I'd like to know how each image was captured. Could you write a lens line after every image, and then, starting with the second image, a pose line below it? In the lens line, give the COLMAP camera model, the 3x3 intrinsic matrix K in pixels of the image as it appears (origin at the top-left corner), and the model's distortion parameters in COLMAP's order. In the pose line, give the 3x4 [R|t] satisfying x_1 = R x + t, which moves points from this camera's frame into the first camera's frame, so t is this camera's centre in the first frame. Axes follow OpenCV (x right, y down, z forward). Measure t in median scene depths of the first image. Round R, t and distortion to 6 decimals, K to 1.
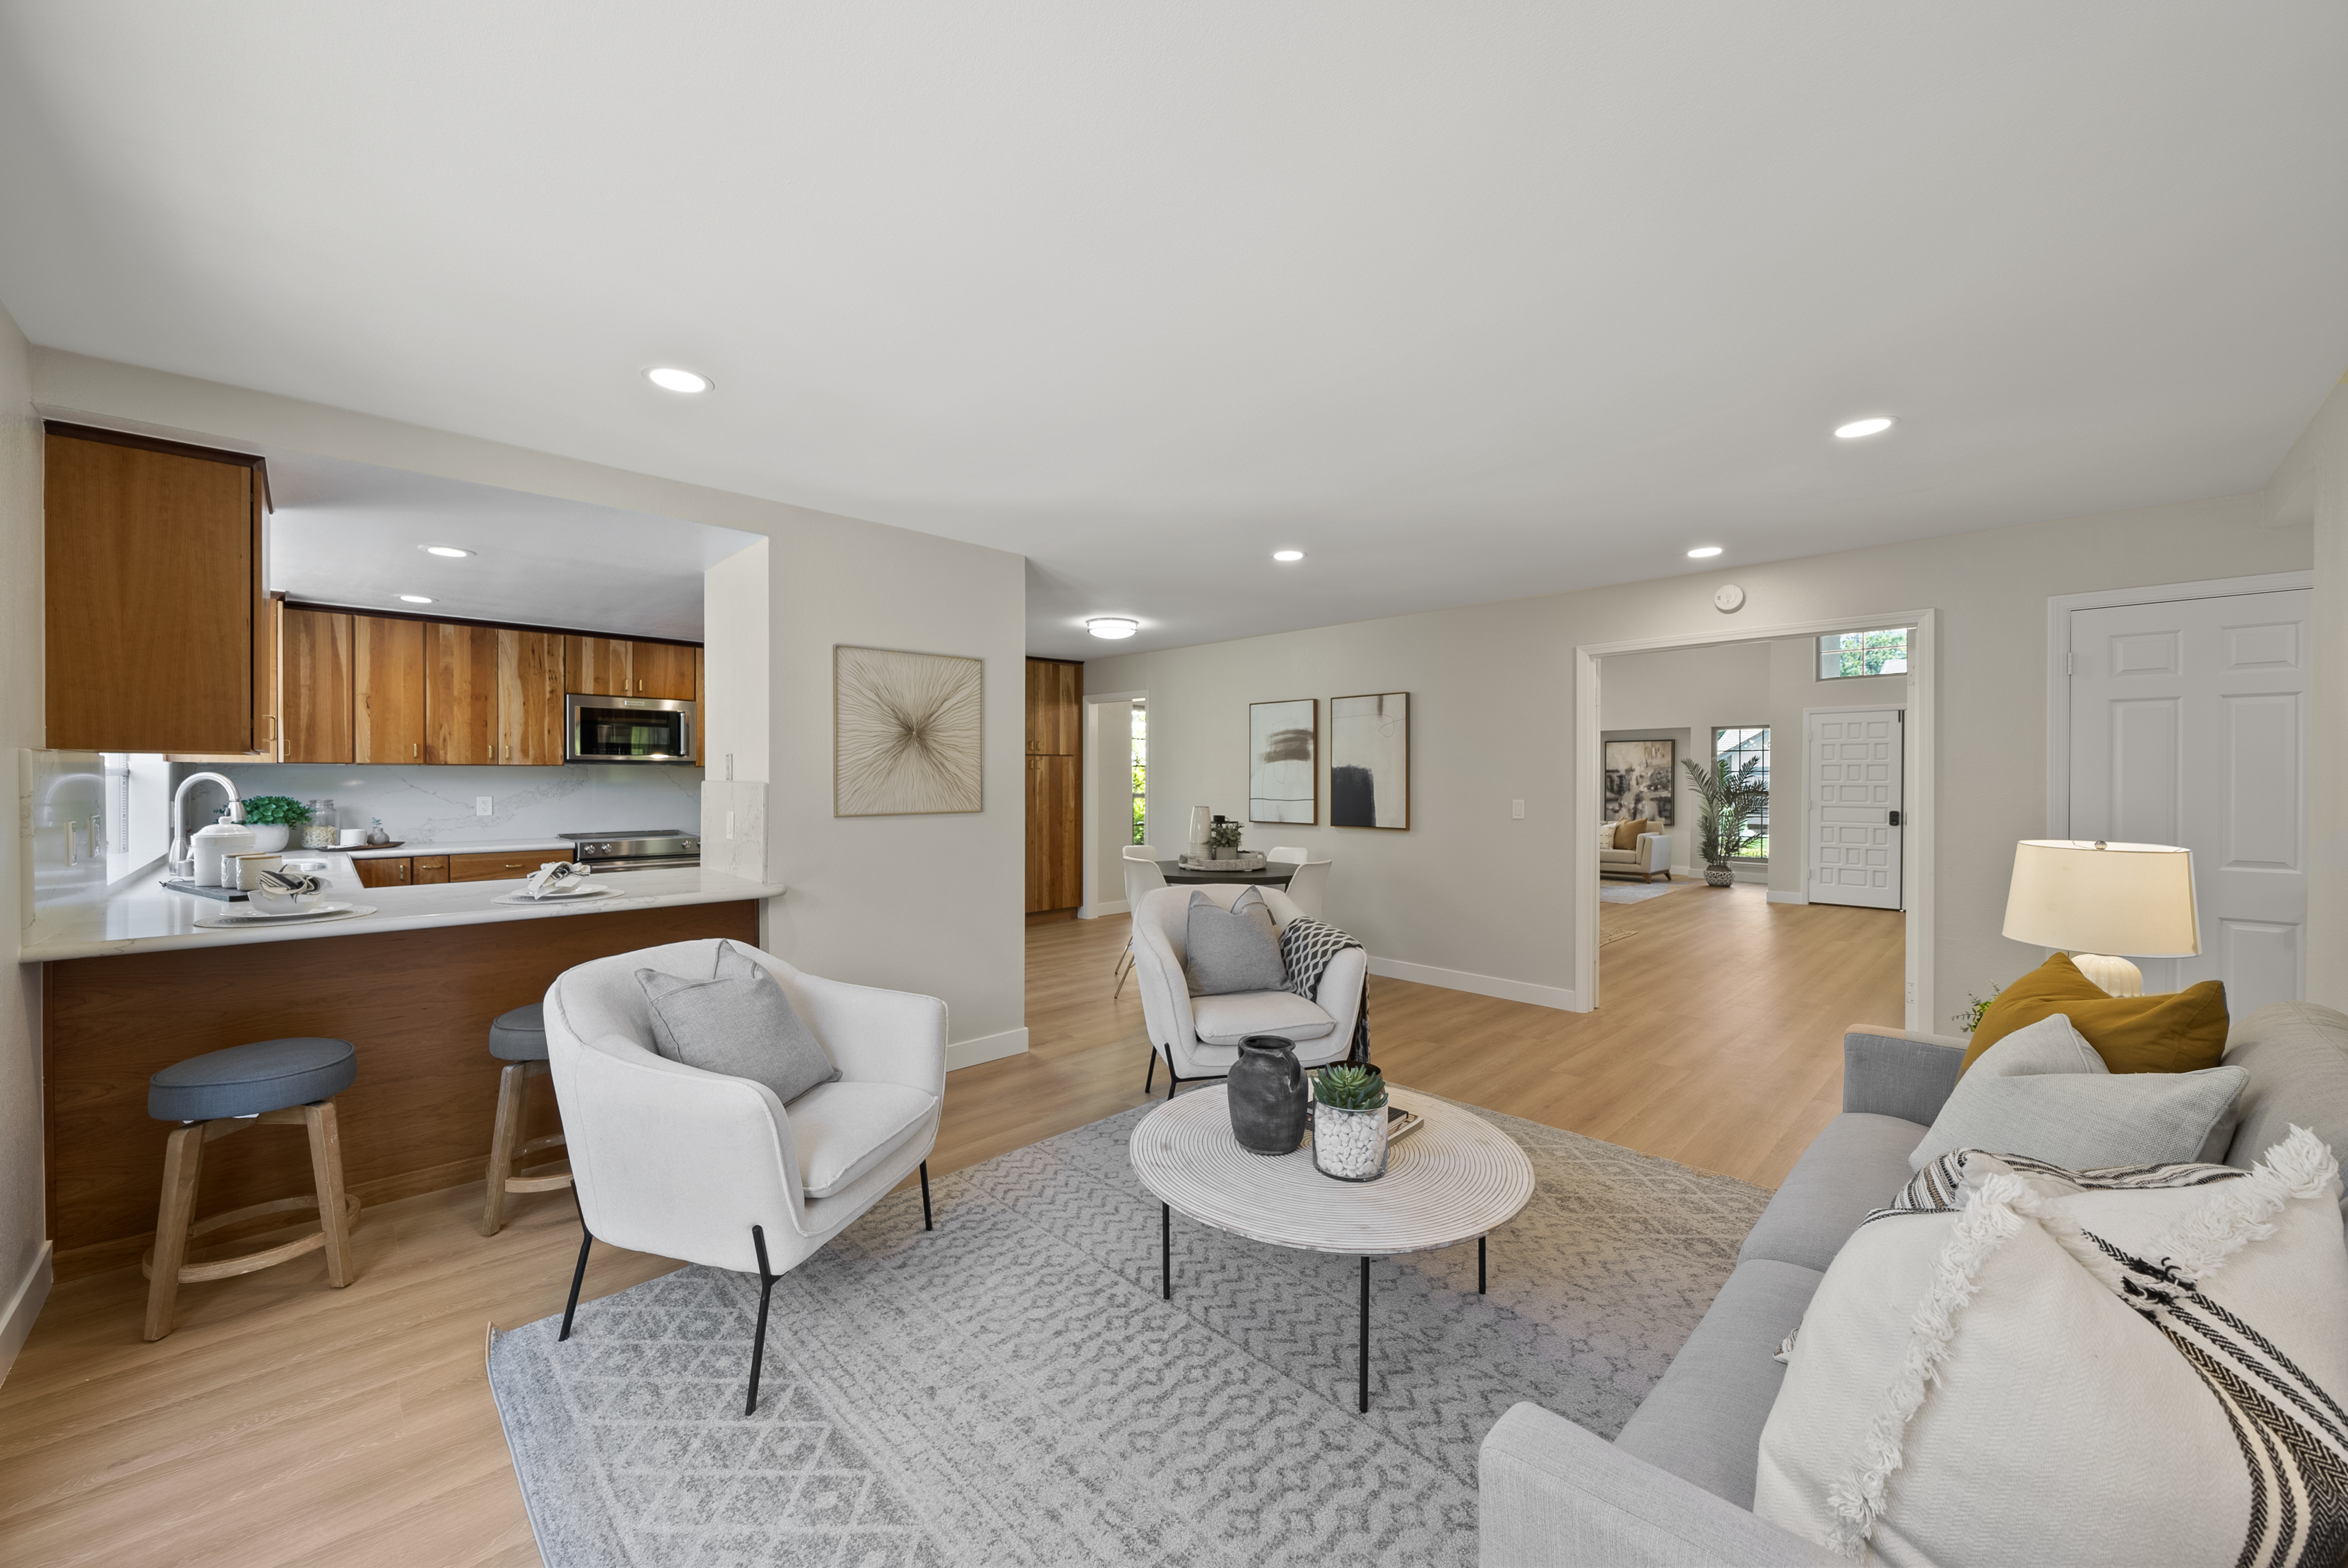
lens RADIAL K [[874.3, 0, 1163.5], [0, 874.3, 784.8], [0, 0, 1]] dist [-0.001151, -0.000031]
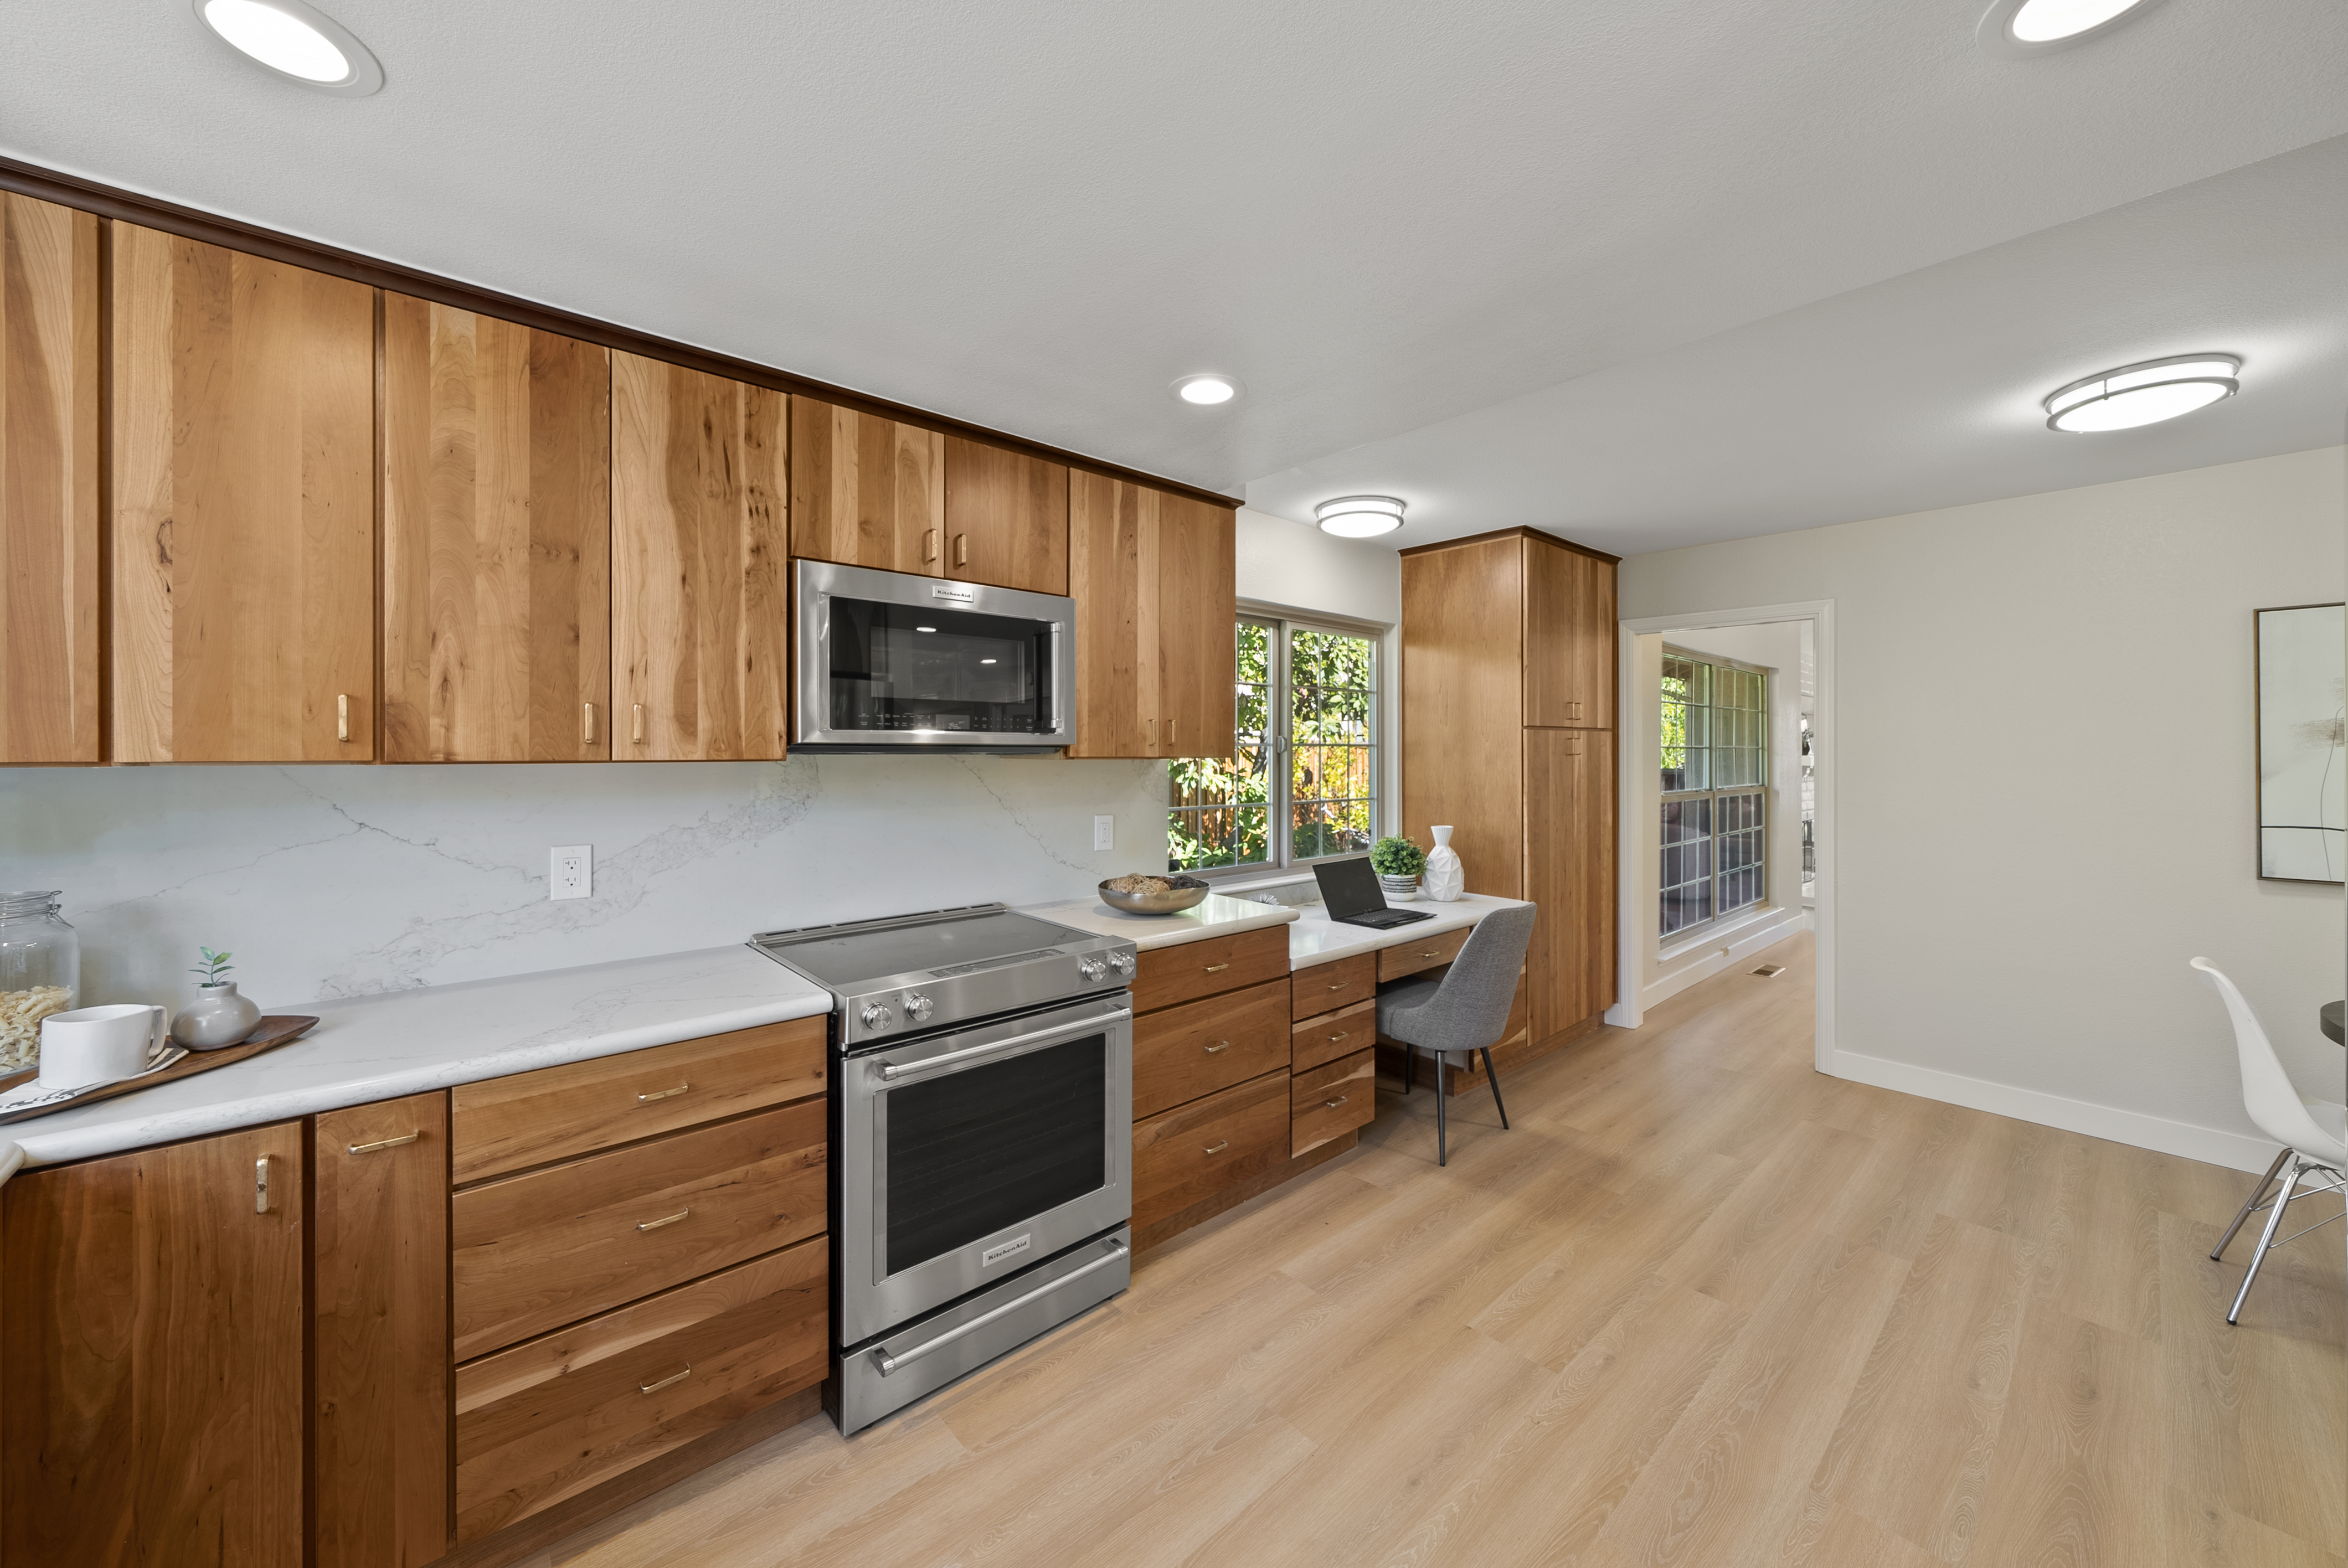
lens RADIAL K [[874.3, 0, 1181.4], [0, 874.3, 758.3], [0, 0, 1]] dist [-0.001151, -0.000031]
pose [[0.998837, -0.000267, -0.048211, -0.522546], [0.000235, 1.000000, -0.000657, -0.023215], [0.048211, 0.000645, 0.998837, 0.670750]]
